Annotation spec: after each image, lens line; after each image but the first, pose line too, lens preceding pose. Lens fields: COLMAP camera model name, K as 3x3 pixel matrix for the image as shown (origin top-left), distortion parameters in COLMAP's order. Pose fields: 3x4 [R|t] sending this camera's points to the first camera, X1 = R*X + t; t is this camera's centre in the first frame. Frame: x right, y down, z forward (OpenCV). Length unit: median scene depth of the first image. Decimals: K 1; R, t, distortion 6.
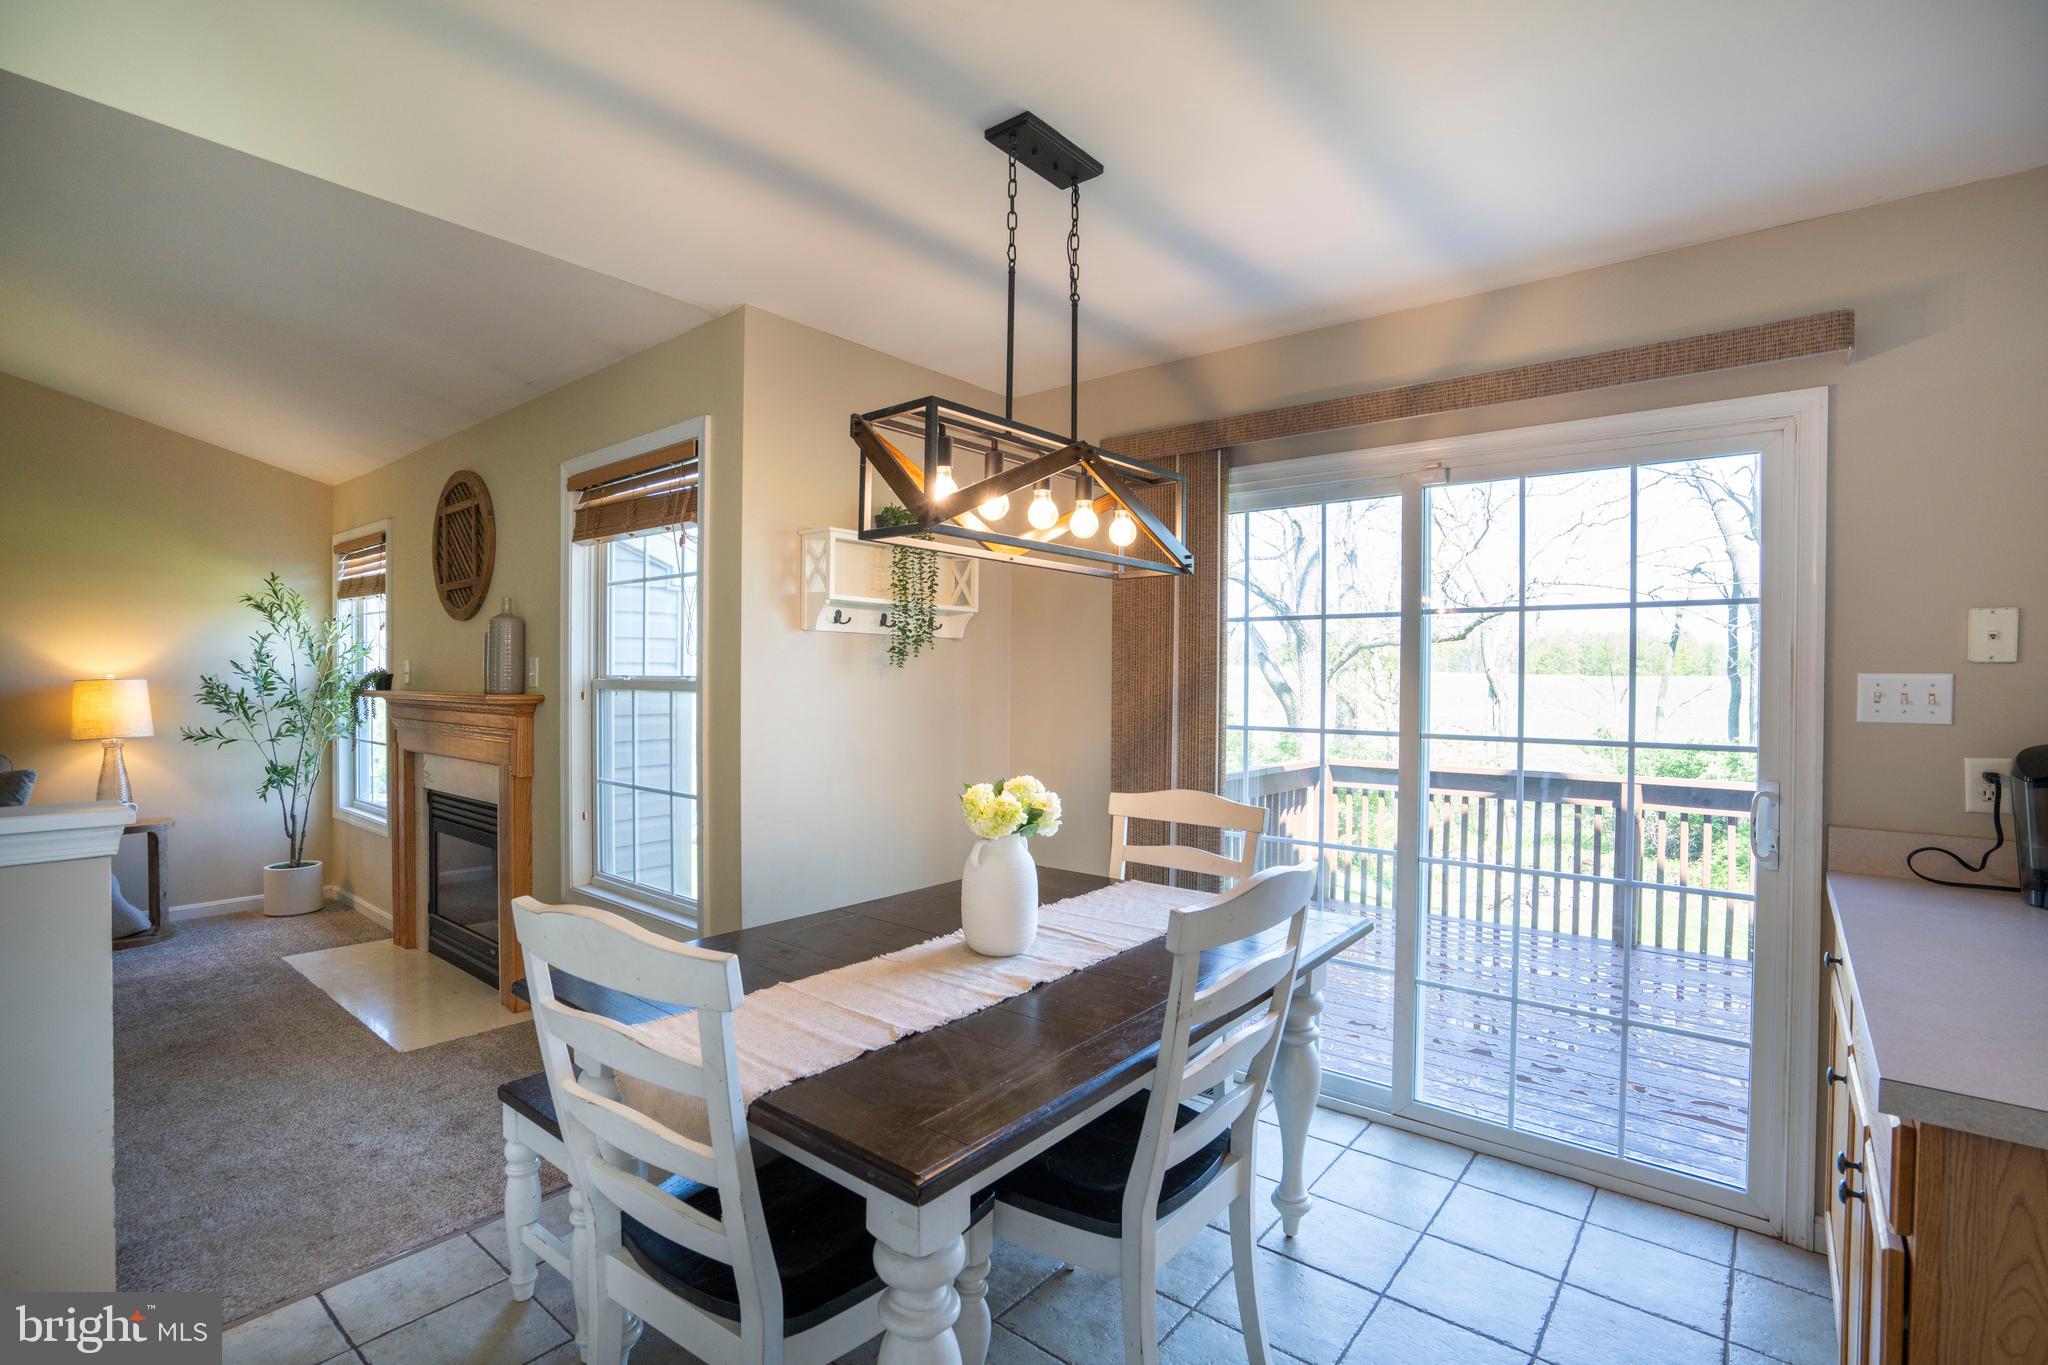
lens RADIAL K [[951.0, 0, 1024.0], [0, 951.0, 682.5], [0, 0, 1]] dist [-0.062020, 0.025614]
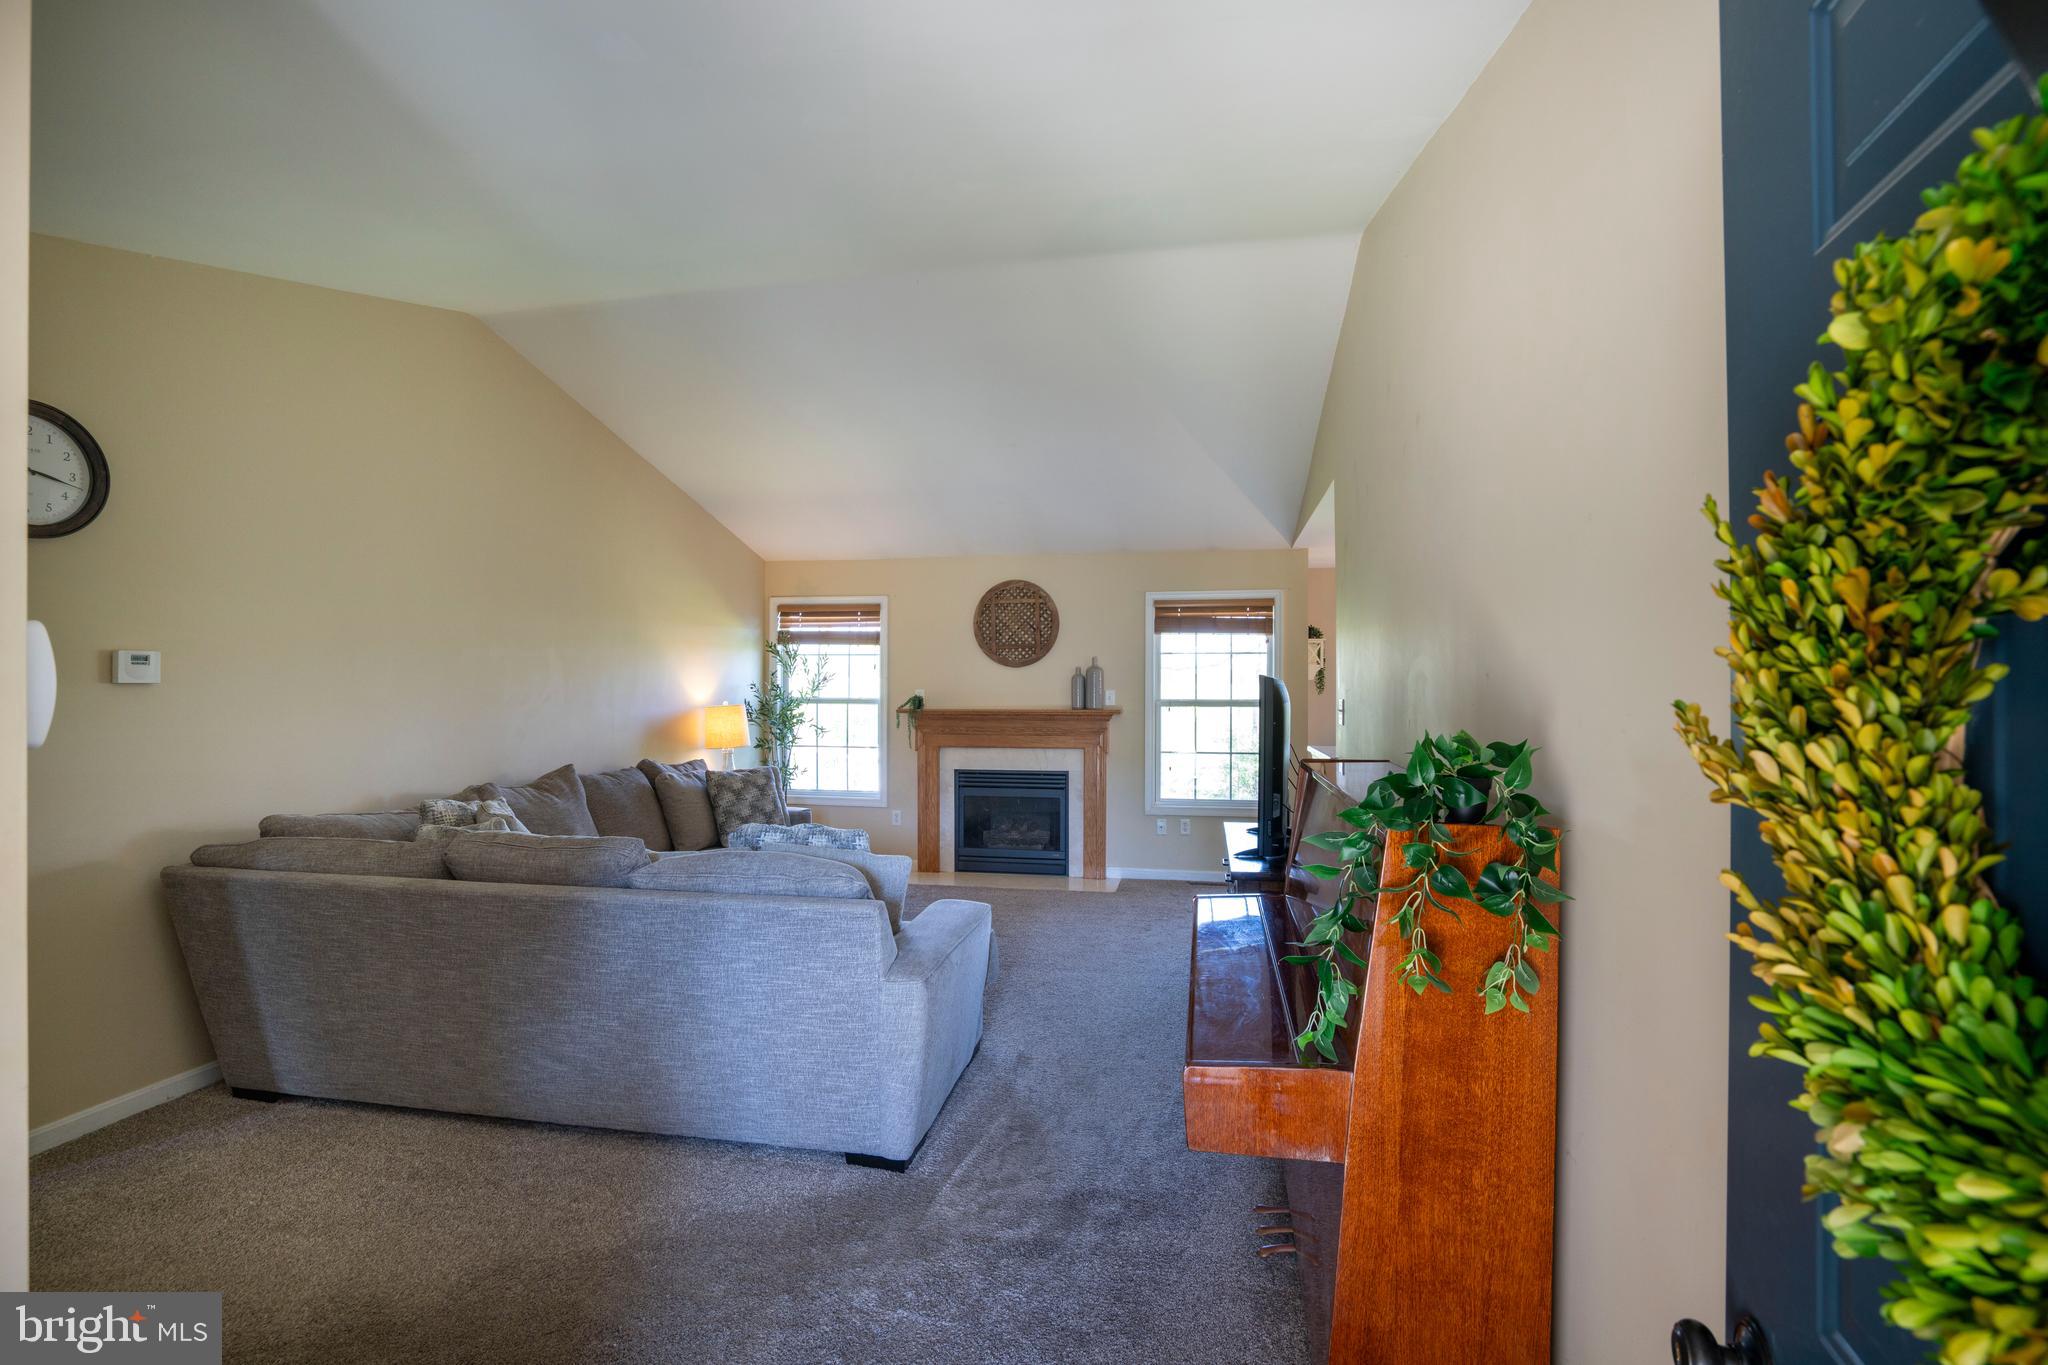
lens RADIAL K [[944.6, 0, 1019.7], [0, 944.6, 686.4], [0, 0, 1]] dist [-0.060697, 0.024922]
pose [[0.880214, -0.004943, 0.474551, -2.032394], [0.005867, 0.999983, -0.000467, -0.044264], [-0.474540, 0.003195, 0.880228, -0.743470]]
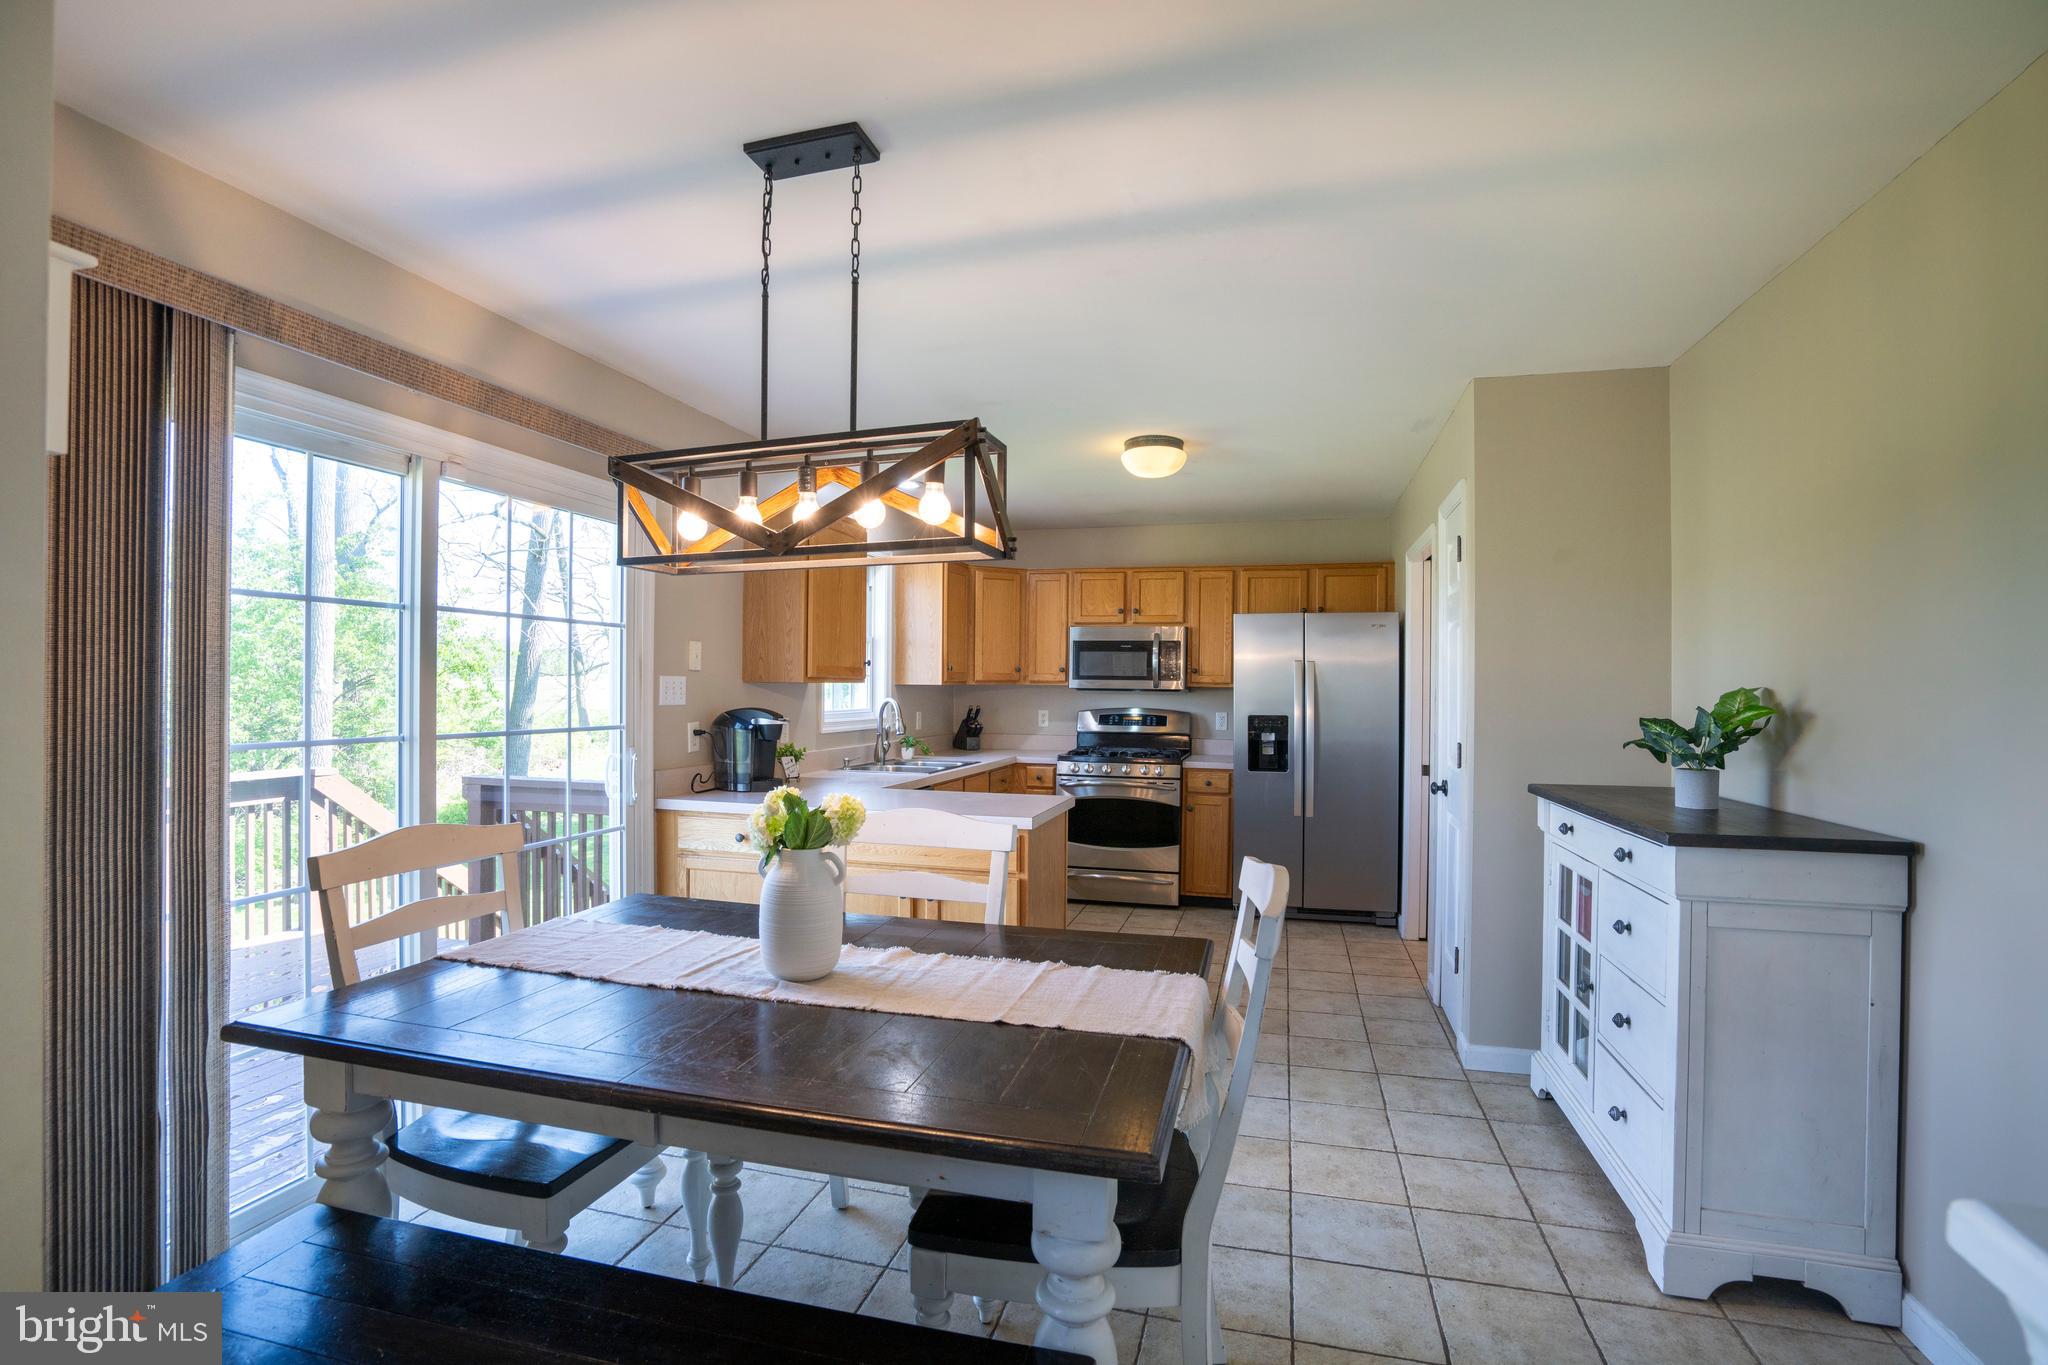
lens RADIAL K [[944.6, 0, 1019.7], [0, 944.6, 686.4], [0, 0, 1]] dist [-0.060697, 0.024922]
pose [[-0.401597, -0.008849, 0.915774, -0.656984], [-0.005514, 0.999959, 0.007244, -0.005332], [-0.915800, -0.002140, -0.401629, 0.809553]]
